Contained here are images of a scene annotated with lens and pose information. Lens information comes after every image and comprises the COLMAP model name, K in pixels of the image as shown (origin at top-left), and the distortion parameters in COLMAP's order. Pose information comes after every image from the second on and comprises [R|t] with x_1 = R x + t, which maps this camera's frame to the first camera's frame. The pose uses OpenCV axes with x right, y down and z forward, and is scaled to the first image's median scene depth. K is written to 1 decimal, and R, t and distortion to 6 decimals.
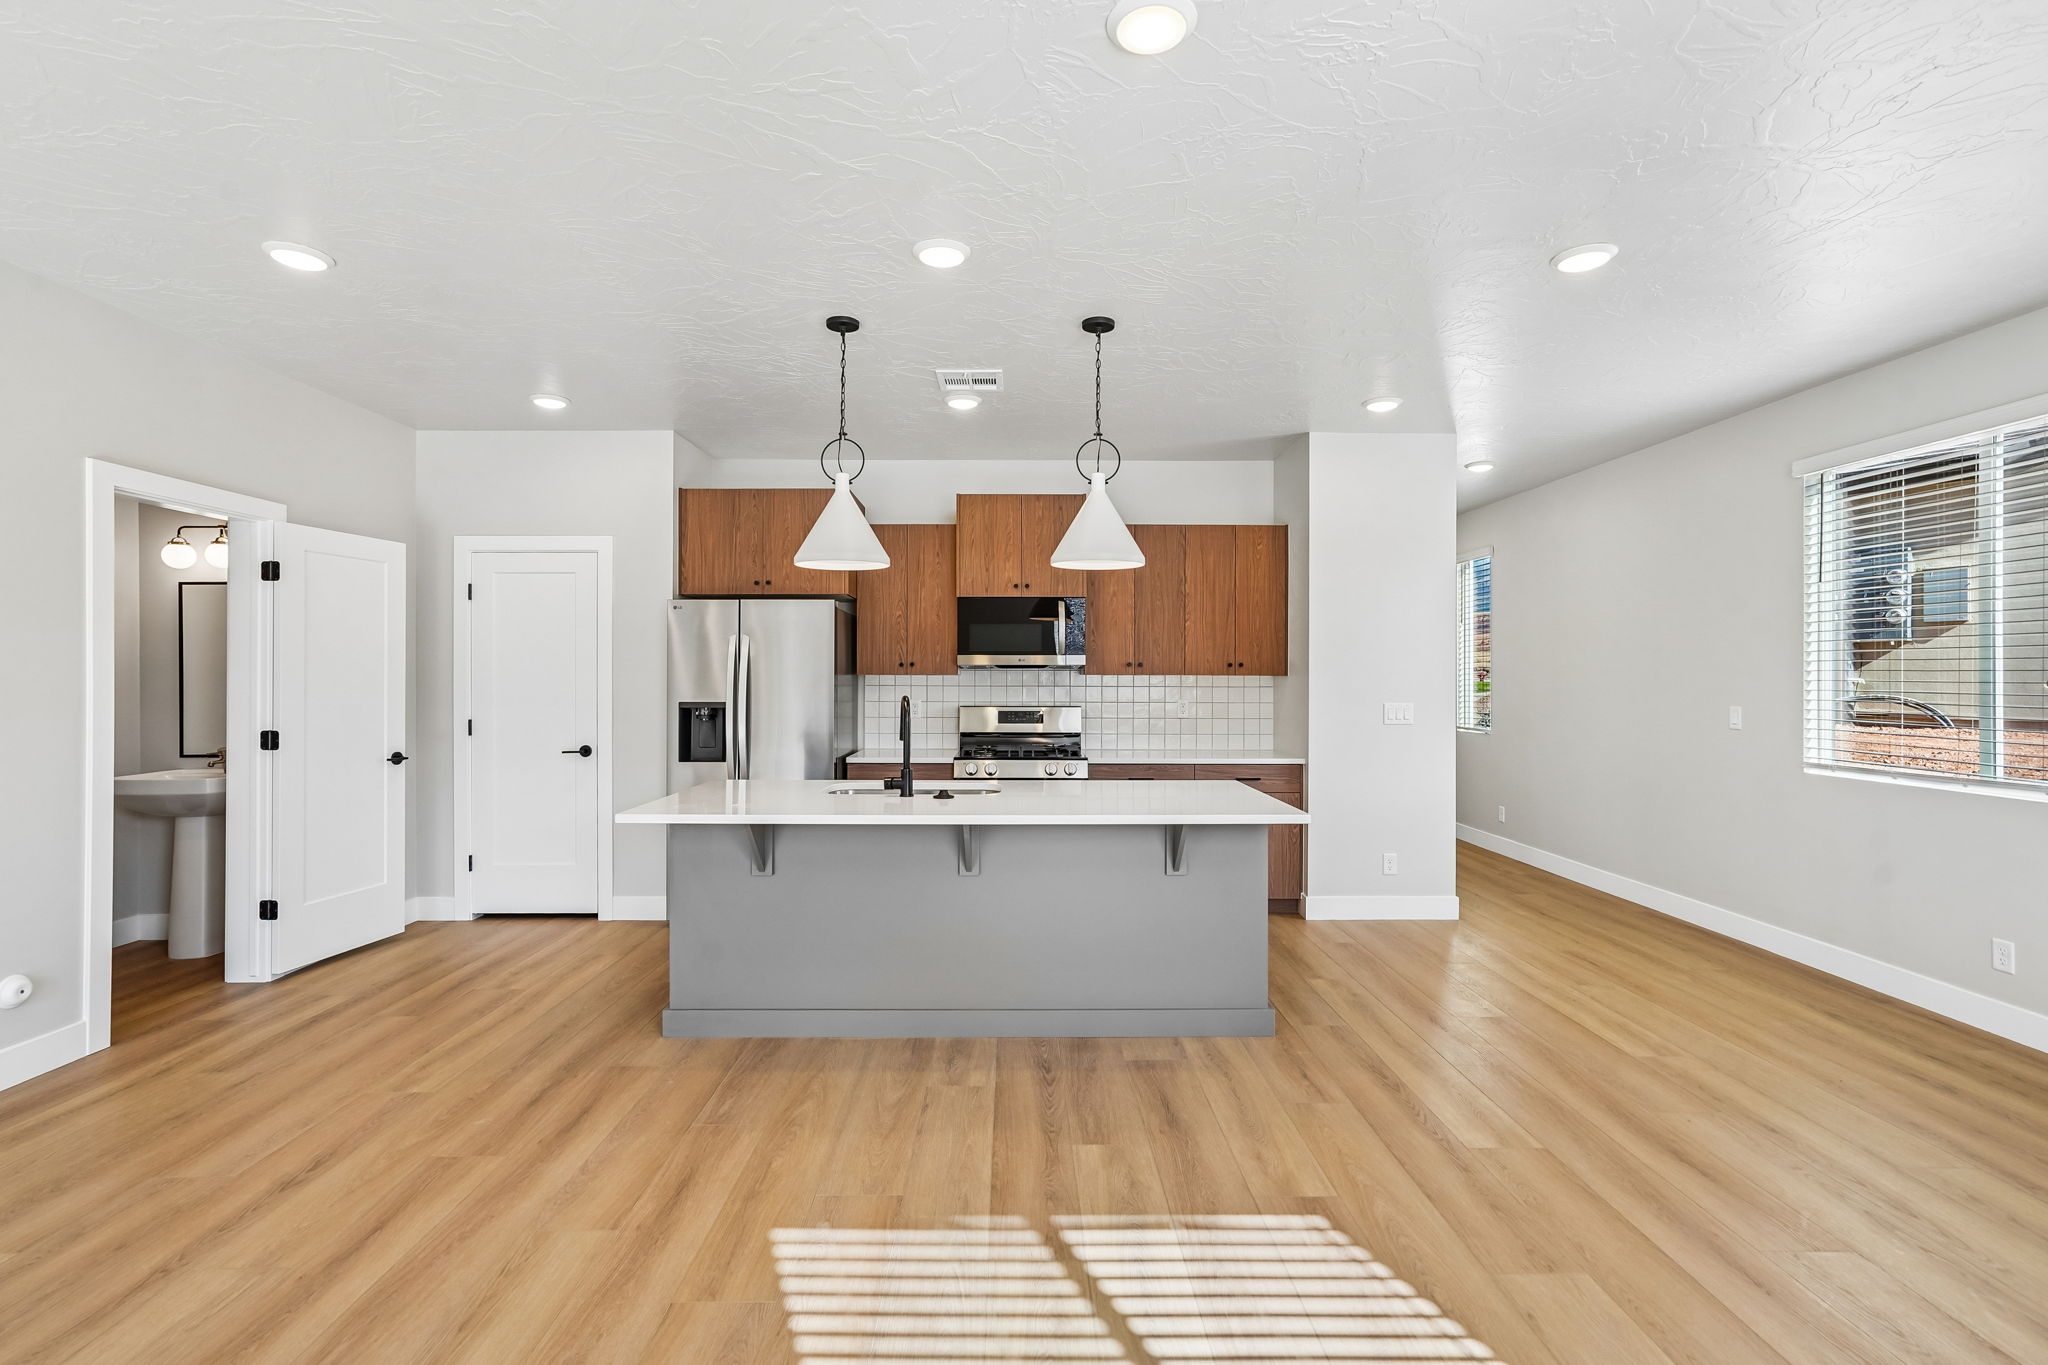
lens RADIAL K [[945.6, 0, 1009.1], [0, 945.6, 673.8], [0, 0, 1]] dist [0.007779, 0.000405]
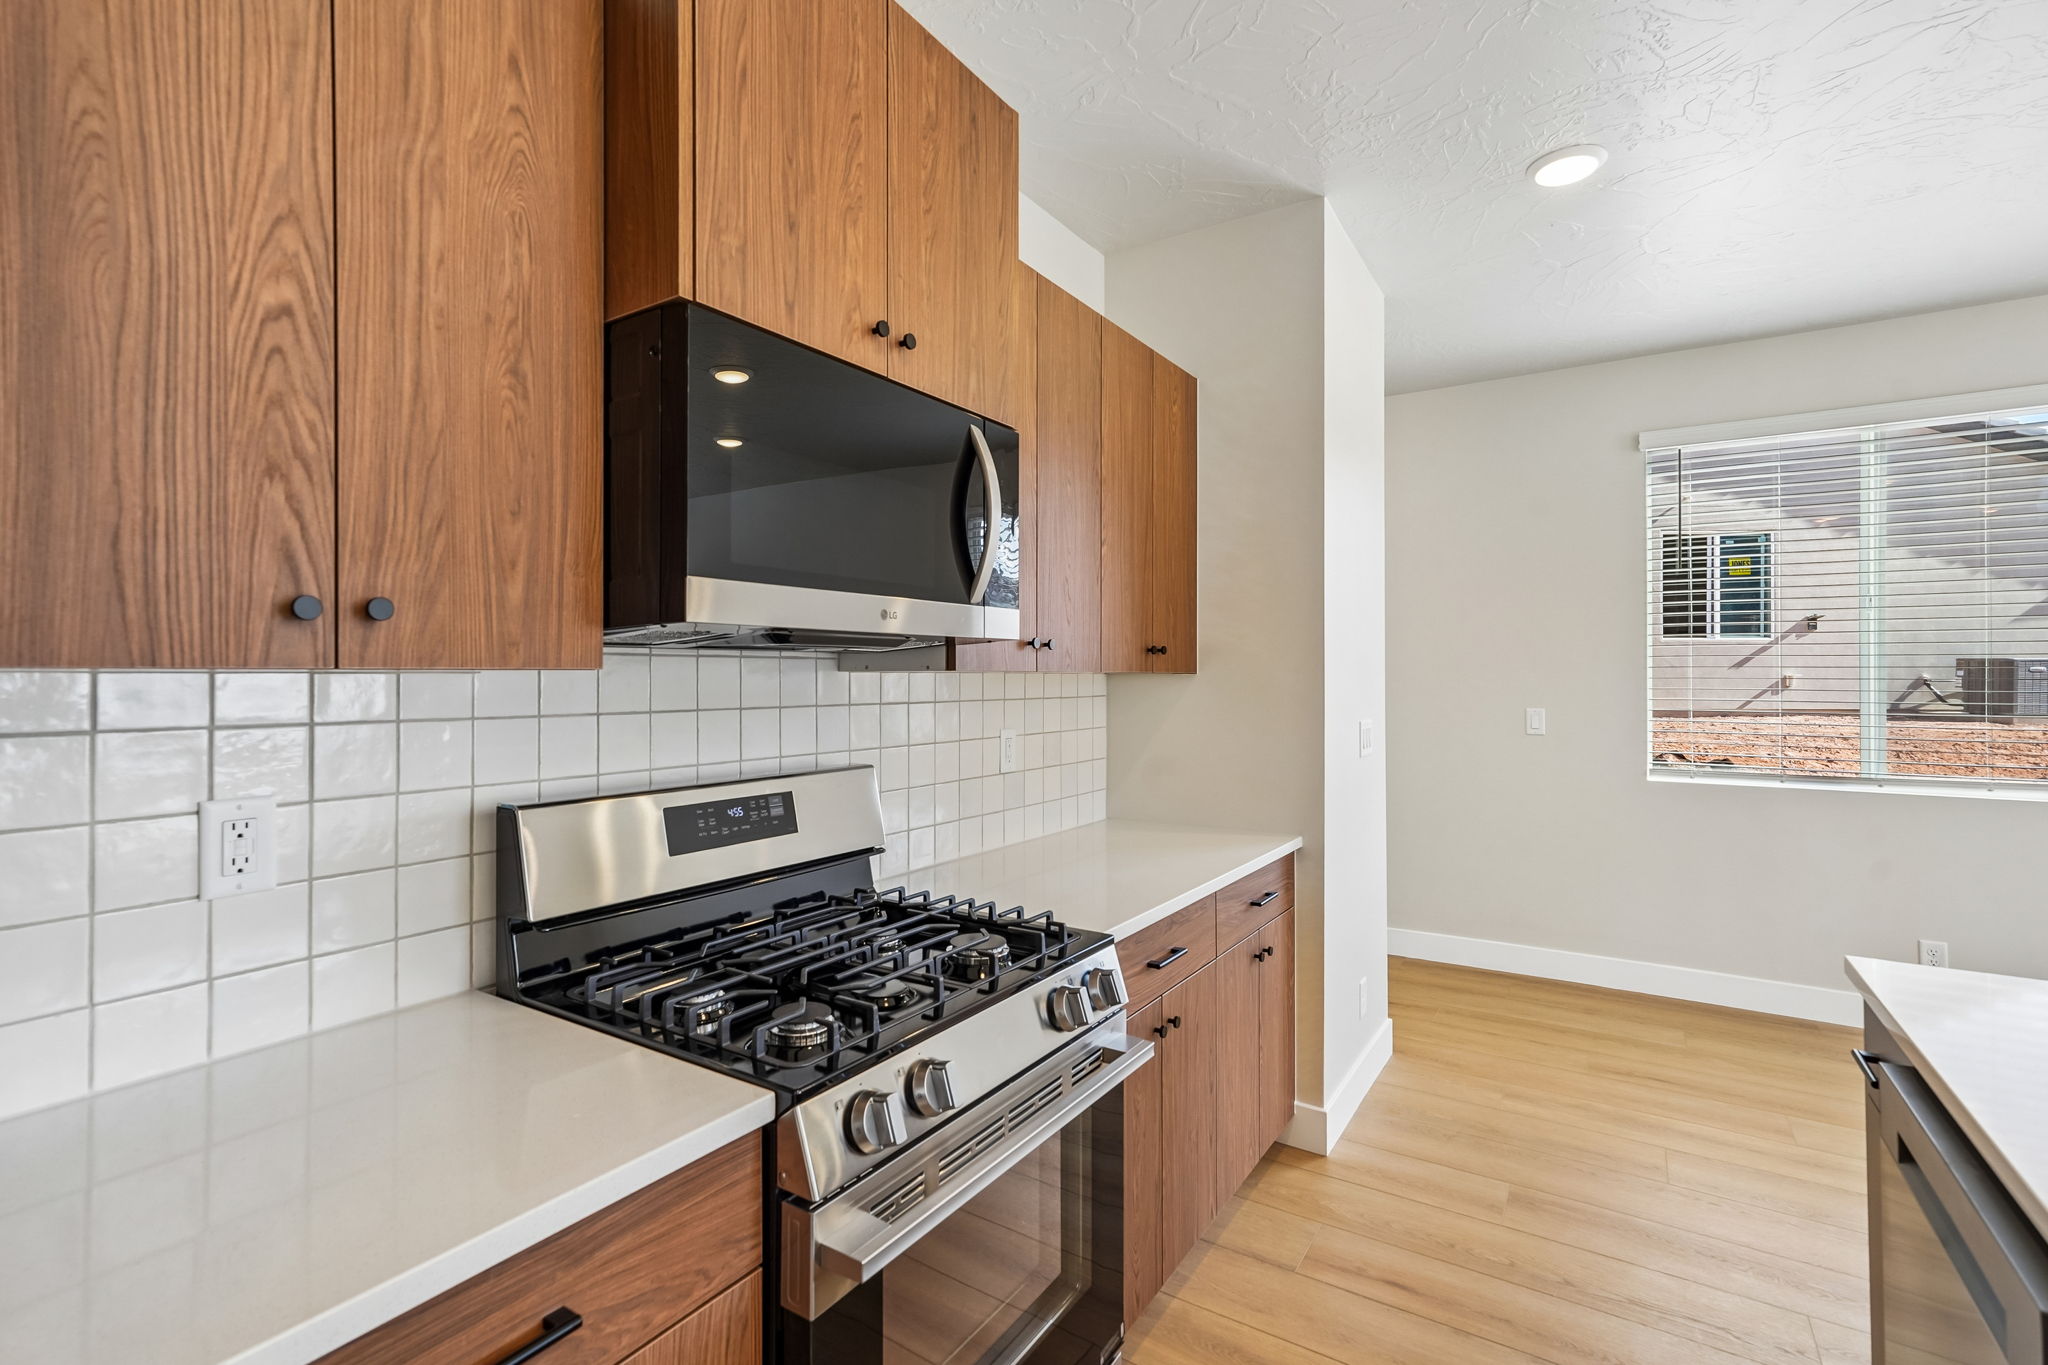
lens RADIAL K [[945.6, 0, 1009.1], [0, 945.6, 673.8], [0, 0, 1]] dist [0.007779, 0.000405]
pose [[0.549810, -0.002376, 0.835286, -0.190989], [0.002373, 0.999996, 0.001283, 0.001934], [-0.835286, 0.001277, 0.549814, 0.825894]]
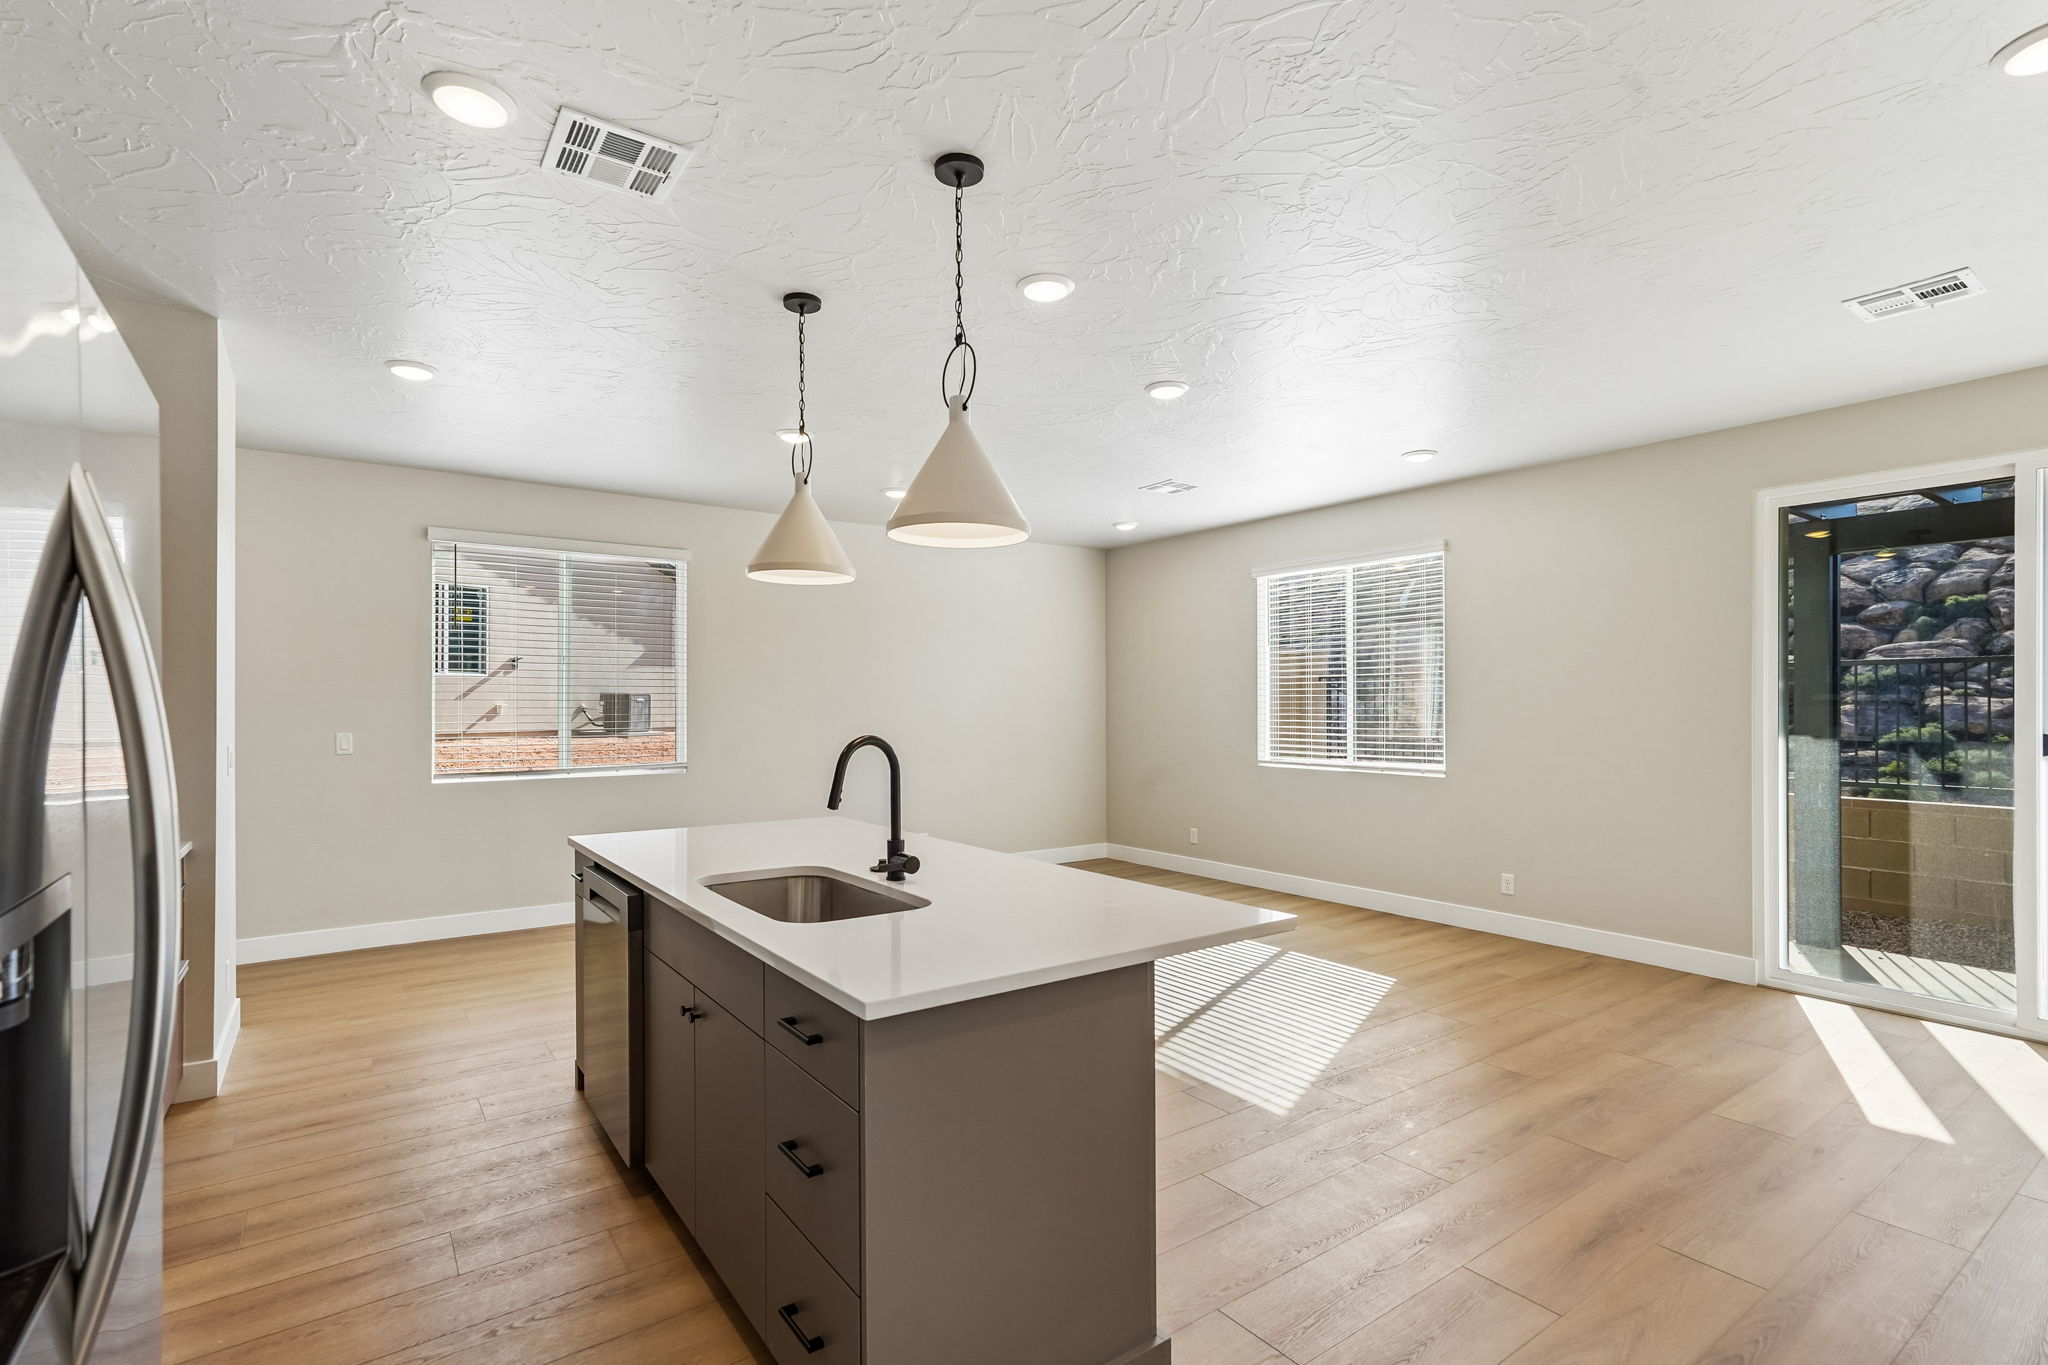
lens RADIAL K [[989.8, 0, 1023.3], [0, 989.8, 698.2], [0, 0, 1]] dist [0.002002, 0.000652]
pose [[-0.569315, 0.001526, 0.822118, -0.510081], [-0.001513, 0.999995, -0.002904, -0.000616], [-0.822118, -0.002897, -0.569310, 0.897339]]
